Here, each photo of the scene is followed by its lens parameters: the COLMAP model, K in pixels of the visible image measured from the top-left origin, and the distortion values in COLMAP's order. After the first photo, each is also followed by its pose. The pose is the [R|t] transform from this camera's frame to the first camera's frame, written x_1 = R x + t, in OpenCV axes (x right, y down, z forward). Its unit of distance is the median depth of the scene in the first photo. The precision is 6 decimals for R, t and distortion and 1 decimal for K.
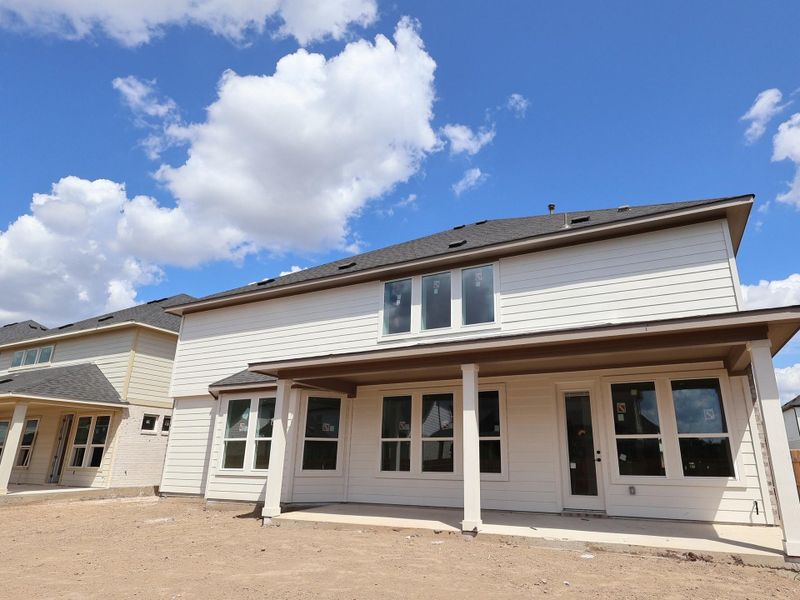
lens RADIAL K [[487.1, 0, 428.4], [0, 487.1, 309.9], [0, 0, 1]] dist [0.003008, -0.000300]
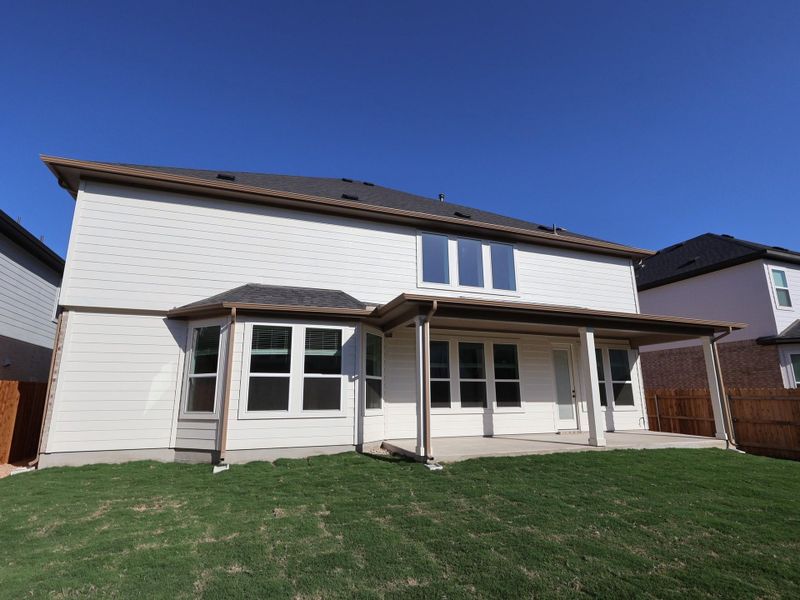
lens RADIAL K [[430.6, 0, 399.8], [0, 430.6, 301.3], [0, 0, 1]] dist [0.003292, -0.001026]
pose [[0.673662, 0.152301, 0.723176, -0.794337], [-0.208832, 0.977885, -0.011408, 0.114192], [-0.708920, -0.143337, 0.690570, 0.388772]]
